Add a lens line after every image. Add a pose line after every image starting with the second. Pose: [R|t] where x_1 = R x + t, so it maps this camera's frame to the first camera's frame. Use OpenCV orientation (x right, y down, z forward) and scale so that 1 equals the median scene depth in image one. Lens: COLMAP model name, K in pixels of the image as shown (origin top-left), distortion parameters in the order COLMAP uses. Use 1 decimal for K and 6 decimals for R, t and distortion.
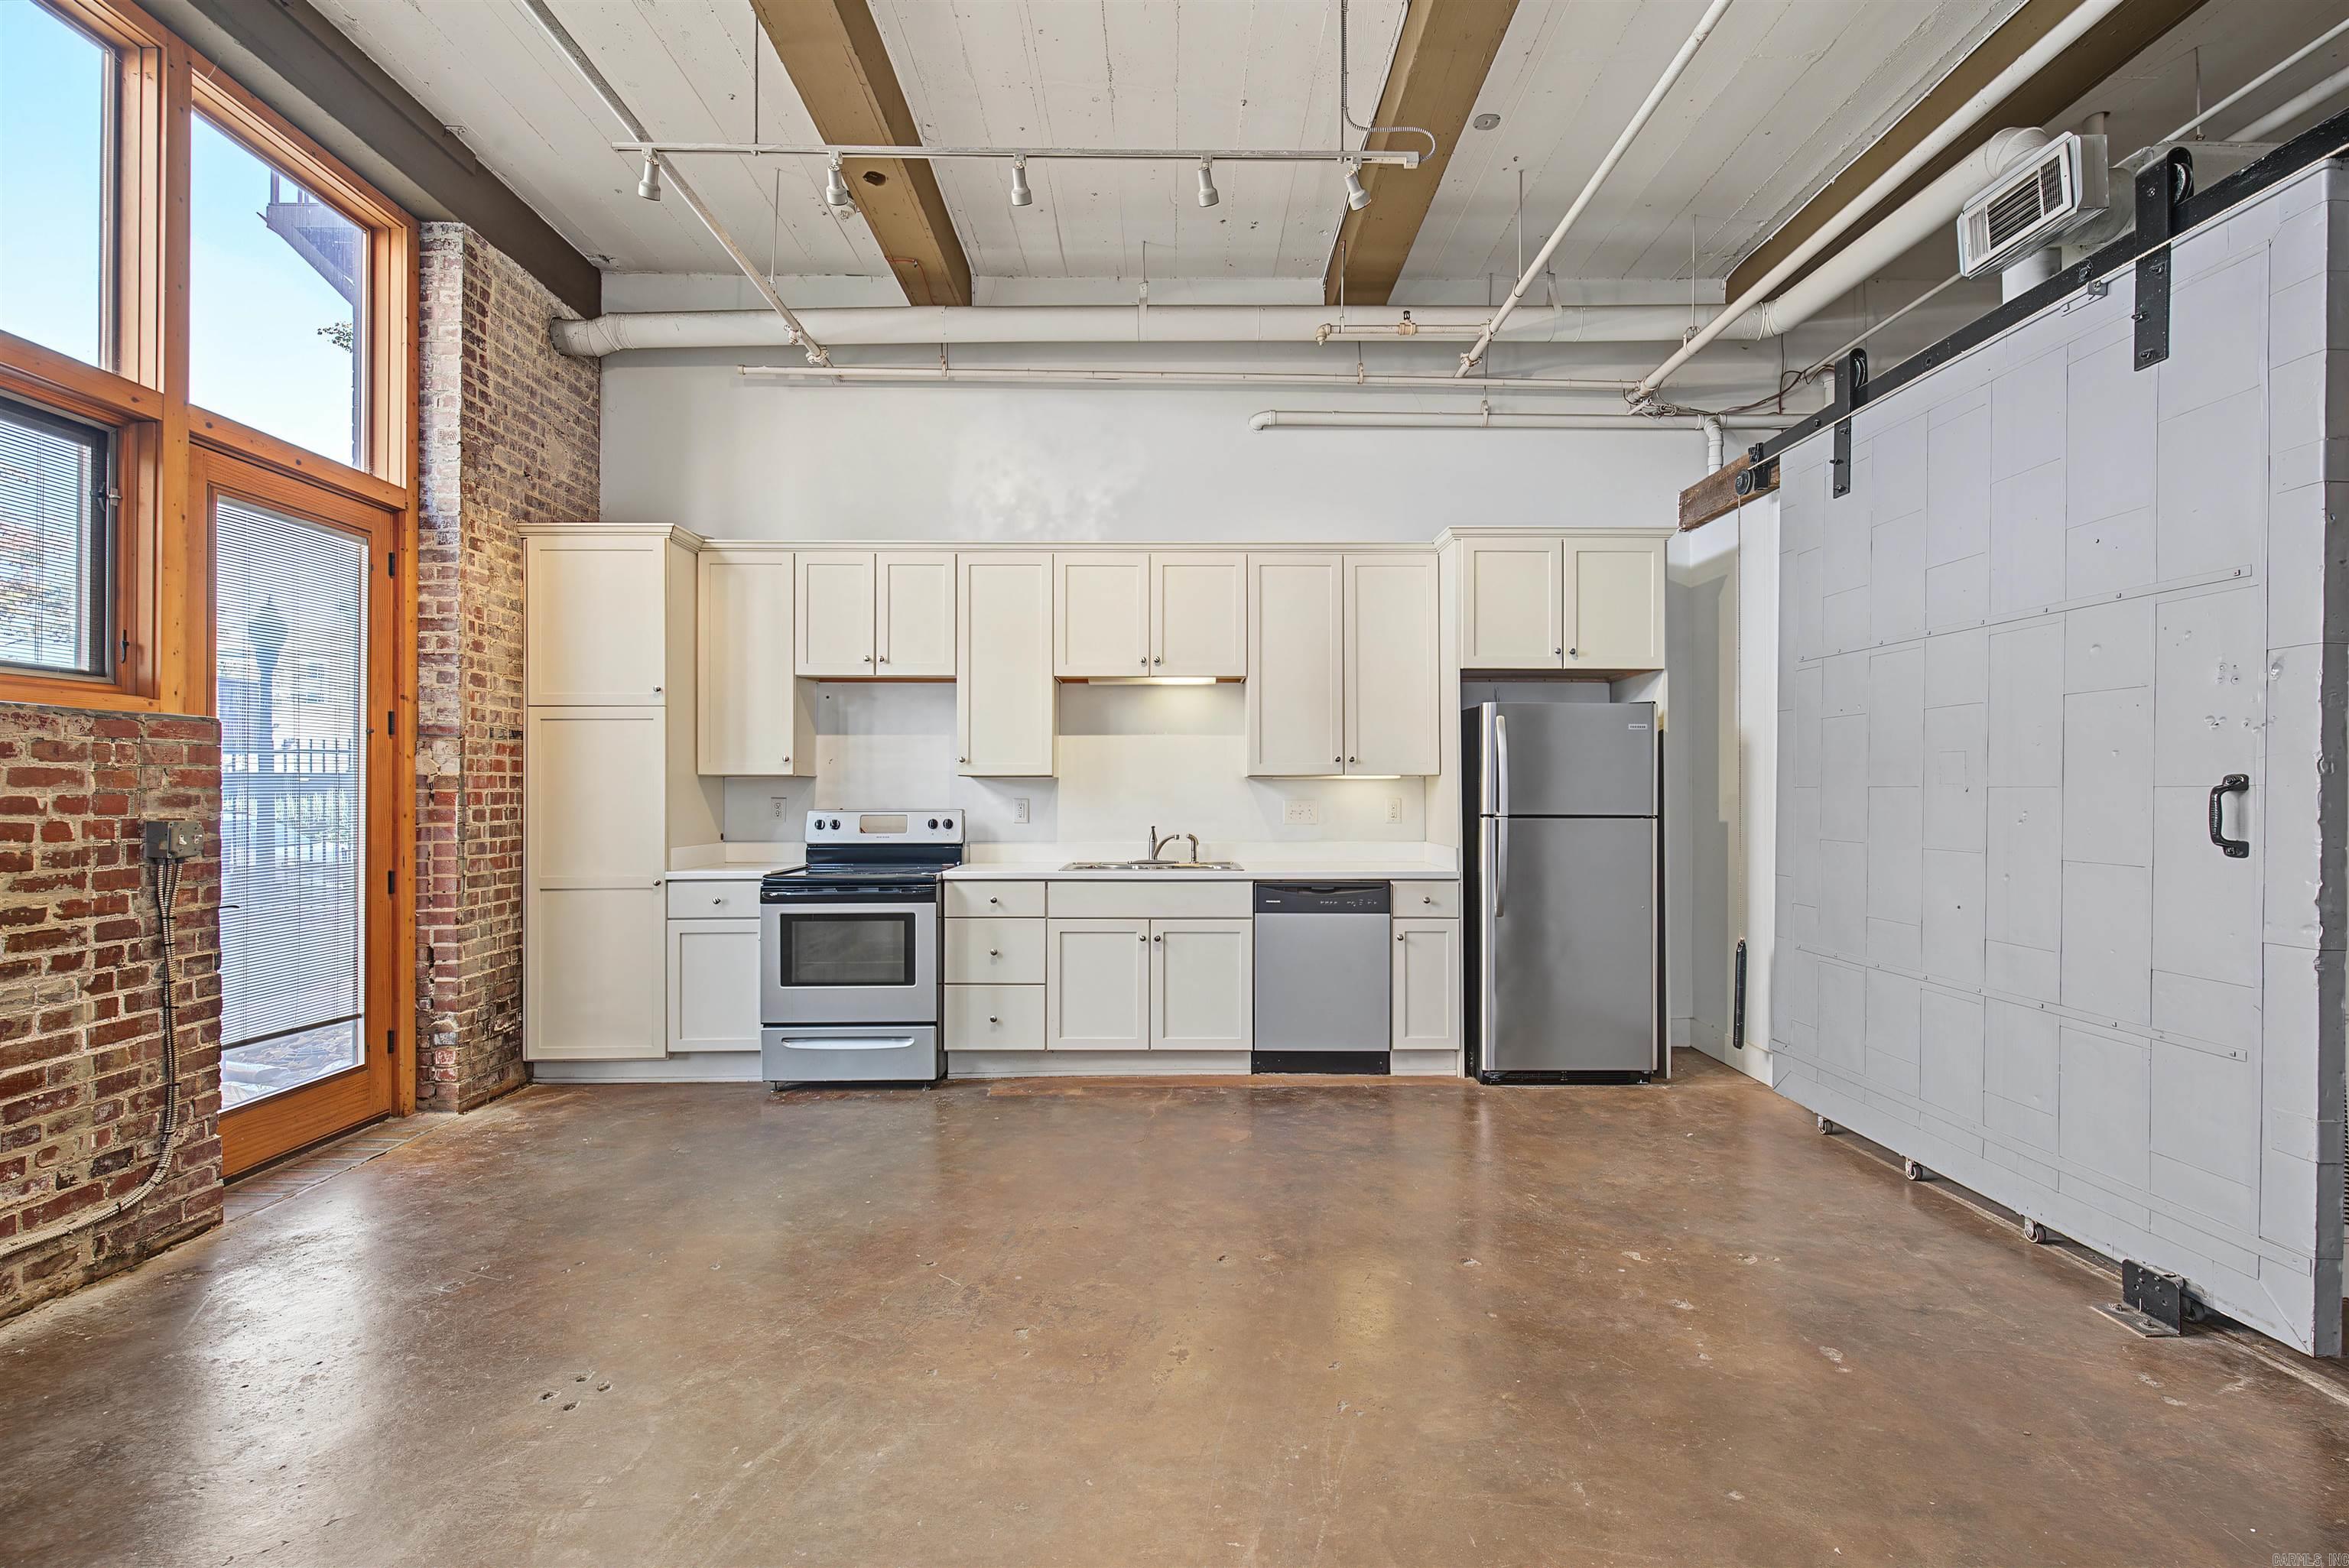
lens RADIAL K [[1073.9, 0, 1182.7], [0, 1073.9, 779.6], [0, 0, 1]] dist [-0.000956, 0.000308]
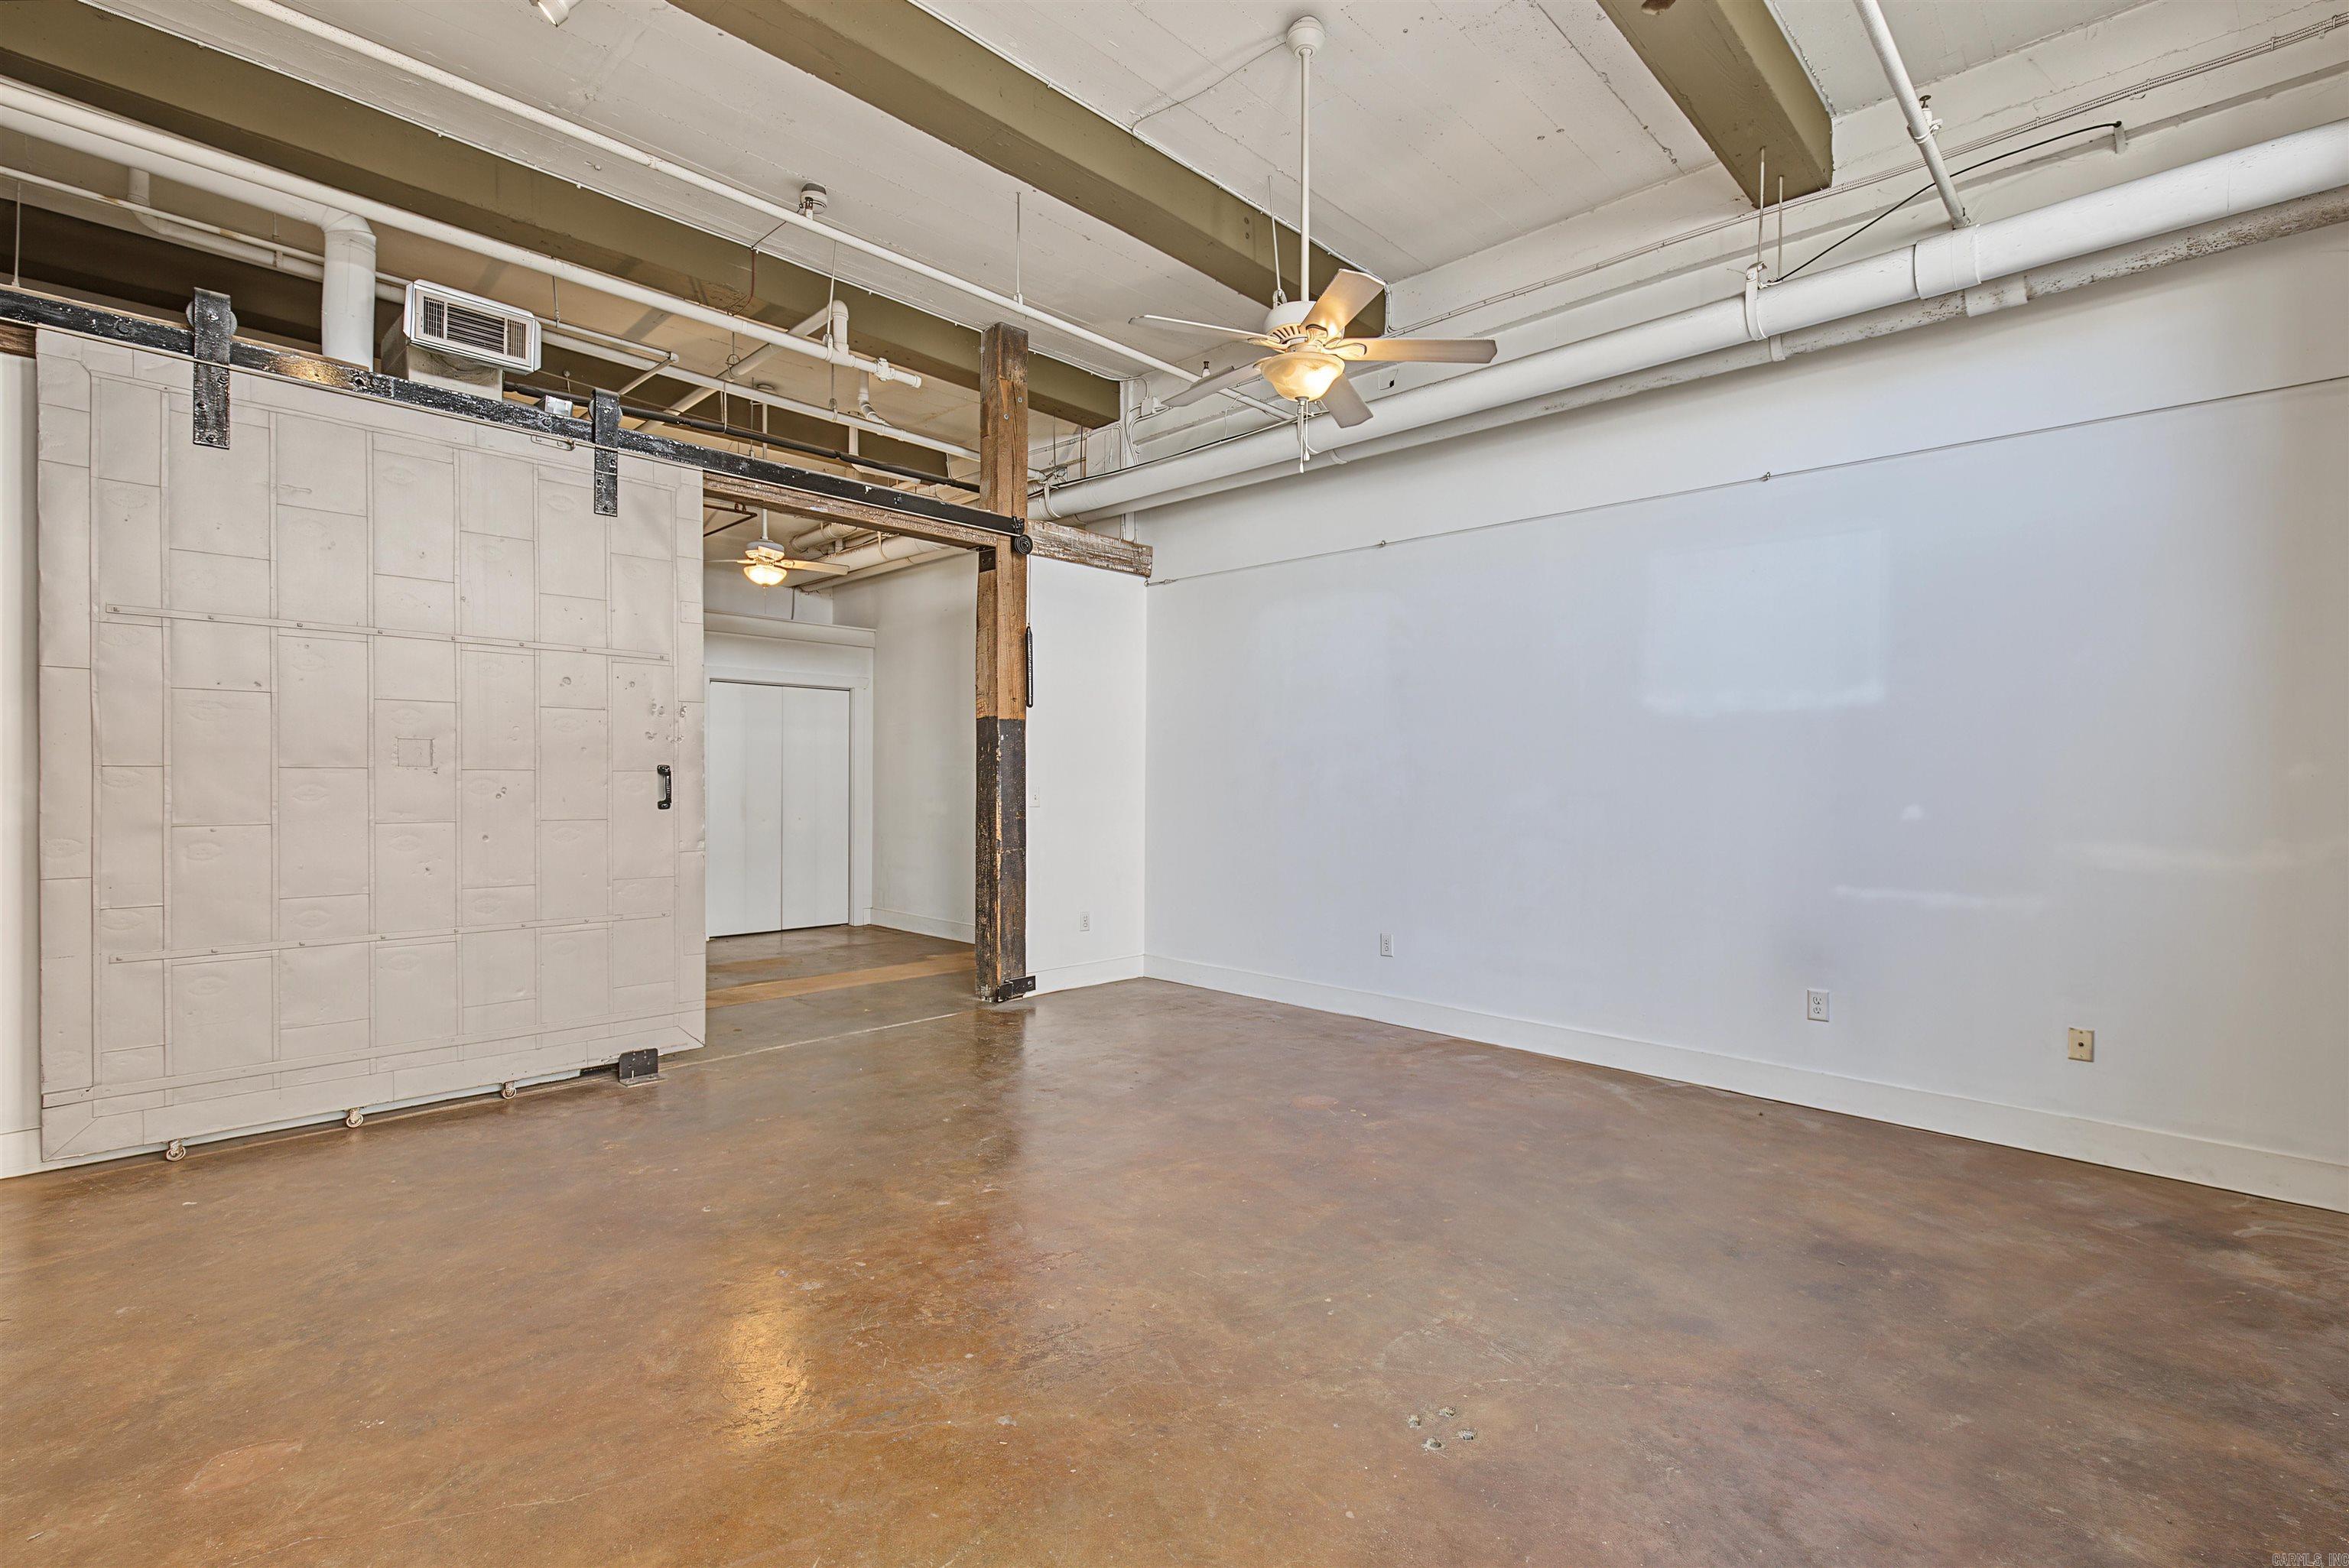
lens RADIAL K [[1073.9, 0, 1184.1], [0, 1073.9, 787.0], [0, 0, 1]] dist [-0.000956, 0.000308]
pose [[-0.711781, -0.011052, 0.702315, -0.562924], [-0.013164, 0.999910, 0.002393, 0.009875], [-0.702278, -0.007542, -0.711863, 0.974411]]
